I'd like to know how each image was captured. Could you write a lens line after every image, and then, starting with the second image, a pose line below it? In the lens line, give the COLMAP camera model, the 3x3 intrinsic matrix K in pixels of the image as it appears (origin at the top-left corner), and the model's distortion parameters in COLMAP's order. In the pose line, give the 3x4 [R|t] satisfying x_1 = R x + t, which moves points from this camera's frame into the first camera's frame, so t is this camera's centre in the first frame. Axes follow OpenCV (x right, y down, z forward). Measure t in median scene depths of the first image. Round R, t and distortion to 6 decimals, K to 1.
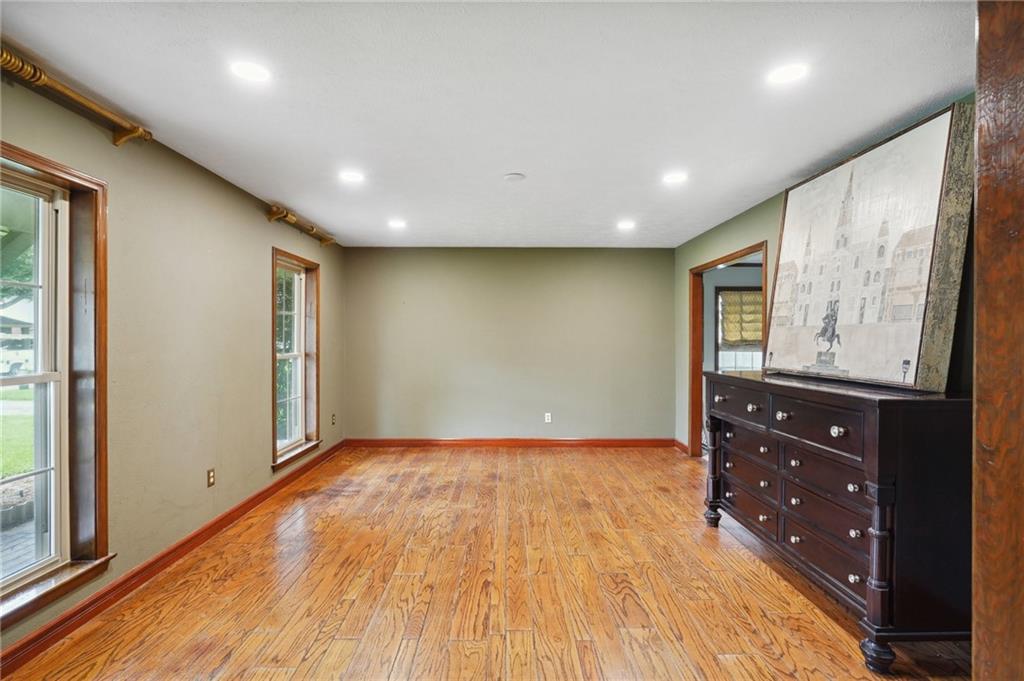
lens RADIAL K [[493.7, 0, 512.2], [0, 493.7, 341.4], [0, 0, 1]] dist [-0.001074, 0.000453]
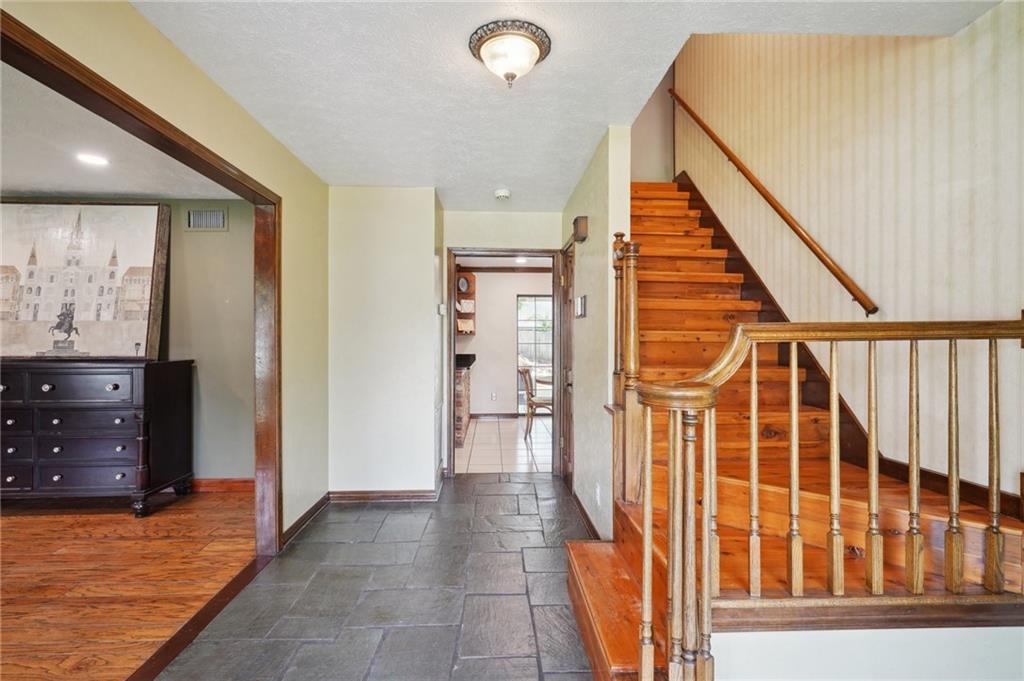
lens RADIAL K [[493.7, 0, 513.7], [0, 493.7, 337.5], [0, 0, 1]] dist [-0.001074, 0.000453]
pose [[-0.025256, 0.000535, 0.999681, -0.801865], [0.008691, 0.999962, -0.000316, 0.025960], [-0.999643, 0.008681, -0.025259, -0.221267]]
